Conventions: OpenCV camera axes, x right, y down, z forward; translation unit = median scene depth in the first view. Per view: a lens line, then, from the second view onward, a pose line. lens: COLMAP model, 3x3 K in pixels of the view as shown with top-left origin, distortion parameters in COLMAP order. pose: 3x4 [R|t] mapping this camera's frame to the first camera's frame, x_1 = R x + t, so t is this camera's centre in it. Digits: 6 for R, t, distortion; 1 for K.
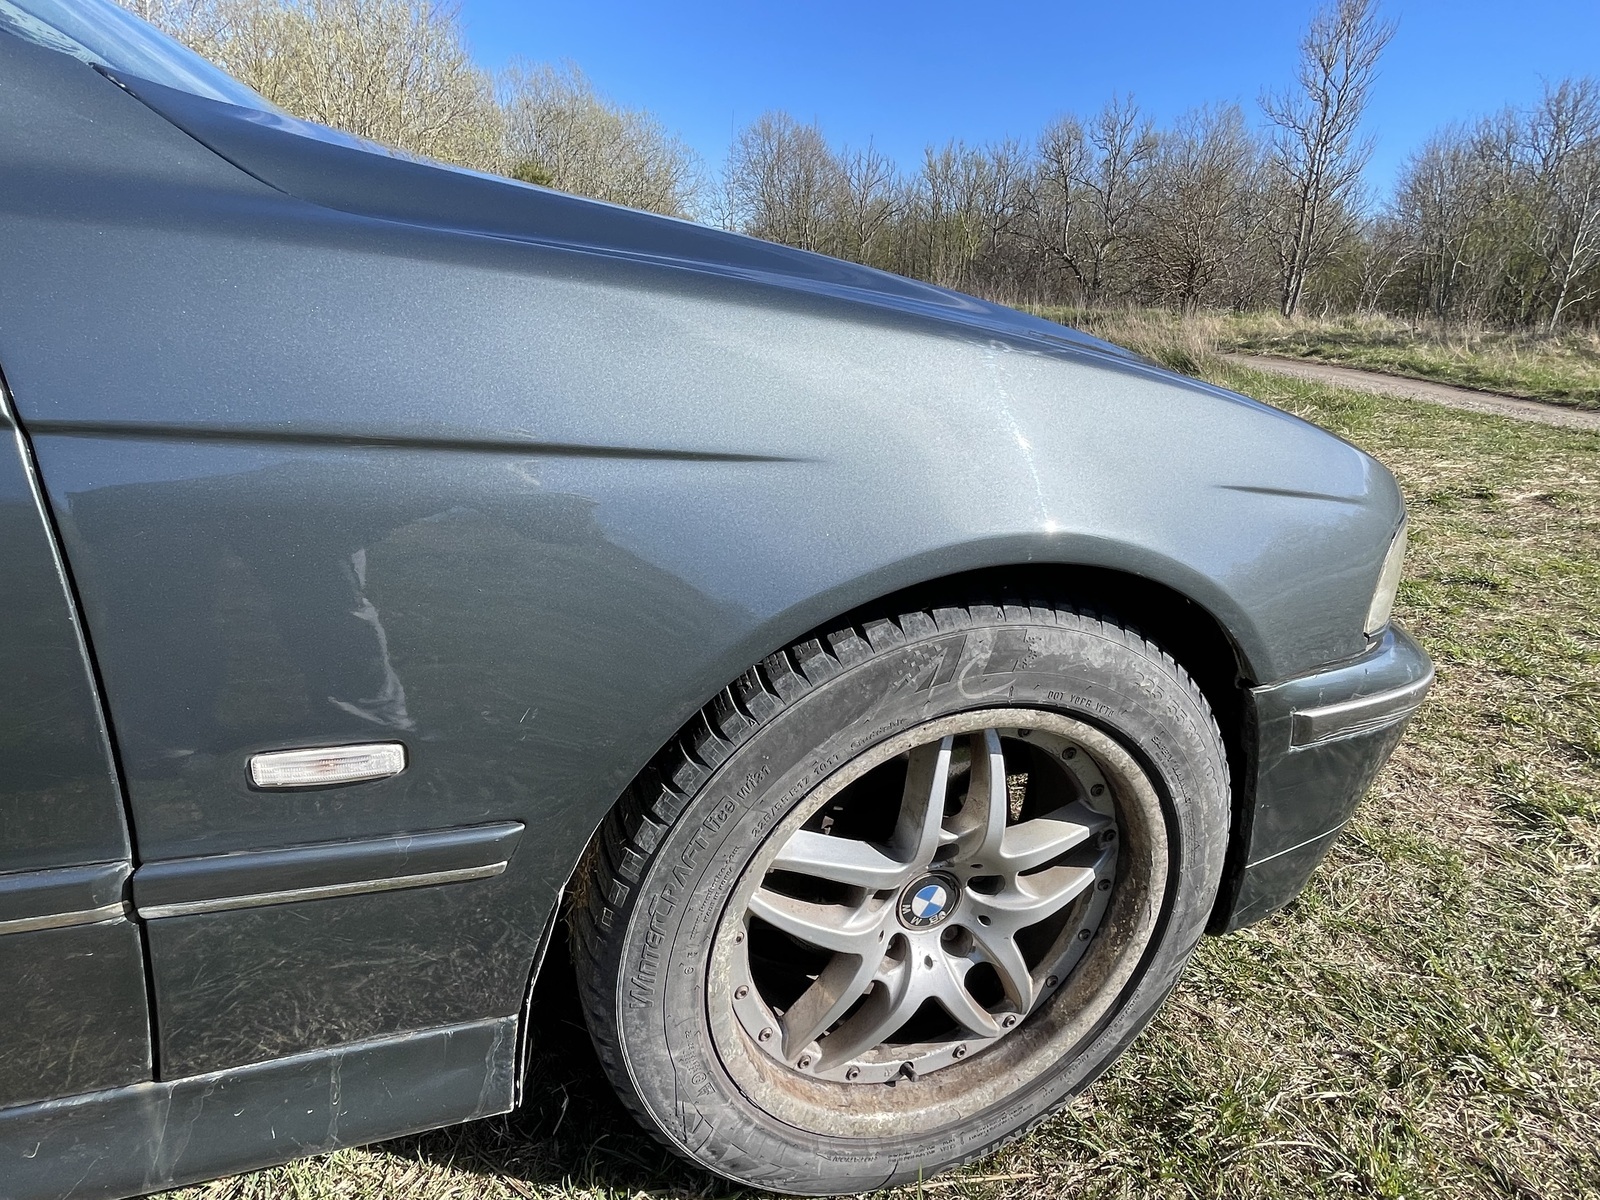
lens RADIAL K [[874.7, 0, 800.0], [0, 874.7, 600.0], [0, 0, 1]] dist [-0.020385, 0.000010]
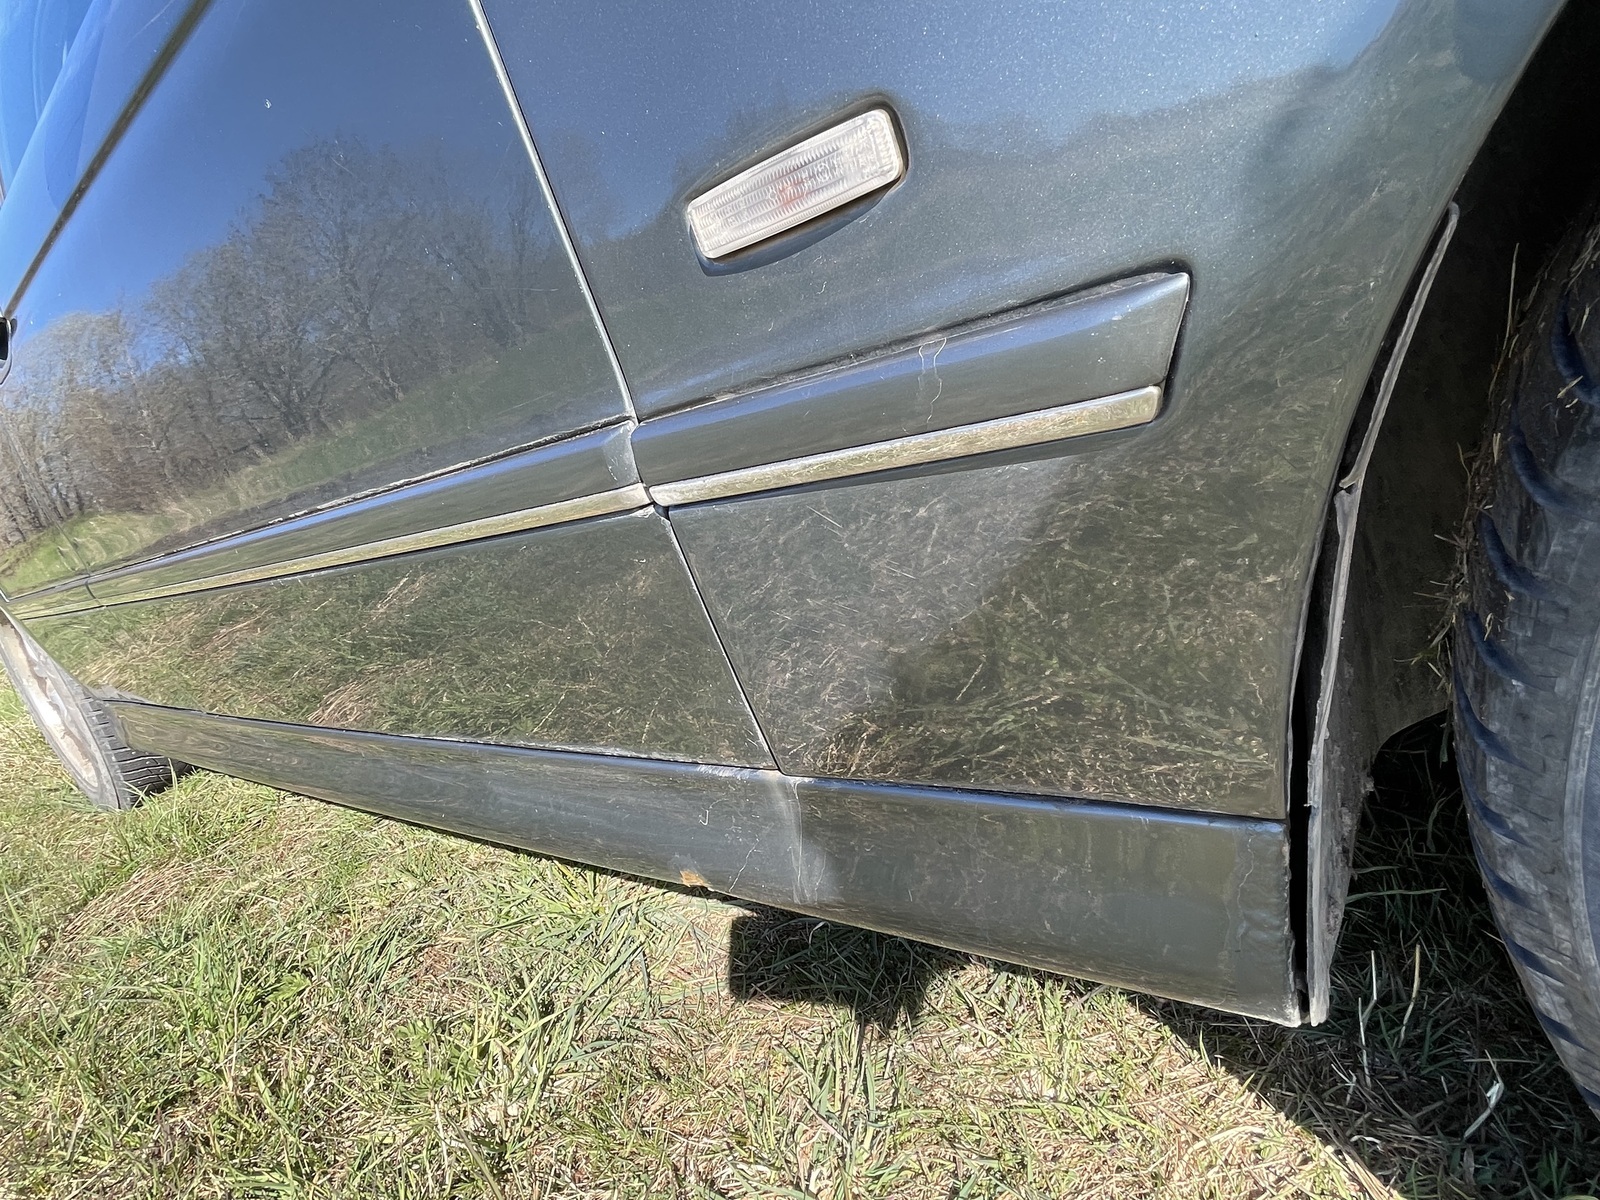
lens RADIAL K [[874.7, 0, 800.0], [0, 874.7, 600.0], [0, 0, 1]] dist [-0.020385, 0.000010]
pose [[0.495696, 0.015667, -0.868355, -0.048204], [0.072882, 0.995560, 0.059567, 0.260830], [0.865433, -0.092814, 0.492353, 0.467389]]
